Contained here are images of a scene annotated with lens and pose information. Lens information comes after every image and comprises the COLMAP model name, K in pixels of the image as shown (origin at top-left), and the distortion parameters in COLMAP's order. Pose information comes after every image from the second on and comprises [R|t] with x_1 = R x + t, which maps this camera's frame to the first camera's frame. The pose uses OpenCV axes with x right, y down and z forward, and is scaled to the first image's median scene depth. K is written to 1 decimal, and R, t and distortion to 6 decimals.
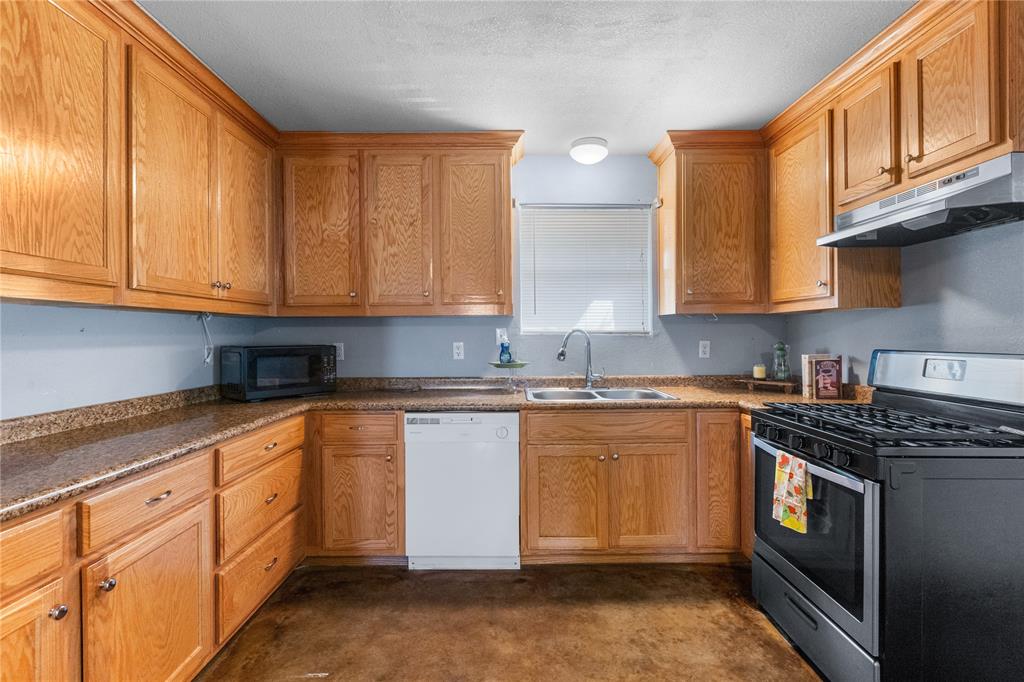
lens RADIAL K [[466.4, 0, 518.3], [0, 466.4, 334.0], [0, 0, 1]] dist [0.002330, 0.000682]
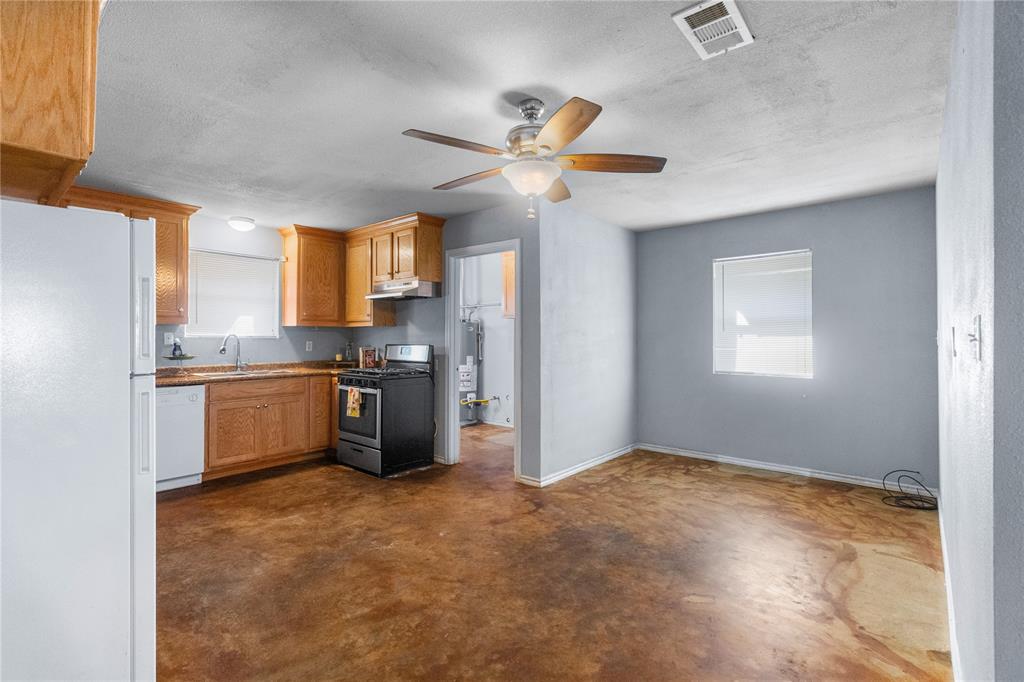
lens RADIAL K [[466.4, 0, 497.7], [0, 466.4, 330.2], [0, 0, 1]] dist [0.002330, 0.000682]
pose [[0.678840, 0.015102, 0.734130, -0.512042], [-0.005619, 0.999866, -0.015372, -0.004781], [-0.734264, 0.006310, 0.678834, -0.882615]]
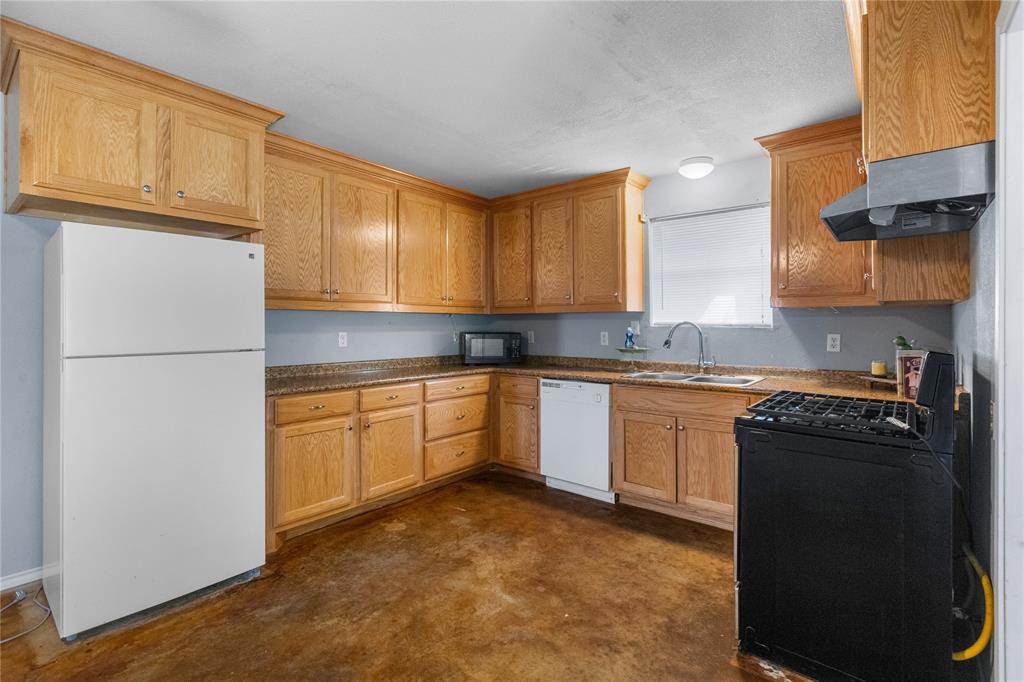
lens RADIAL K [[466.4, 0, 507.2], [0, 466.4, 323.6], [0, 0, 1]] dist [0.002330, 0.000682]
pose [[0.766810, 0.002620, -0.641869, 0.640346], [-0.002931, 0.999996, 0.000581, -0.007267], [0.641867, 0.001436, 0.766814, -0.218403]]
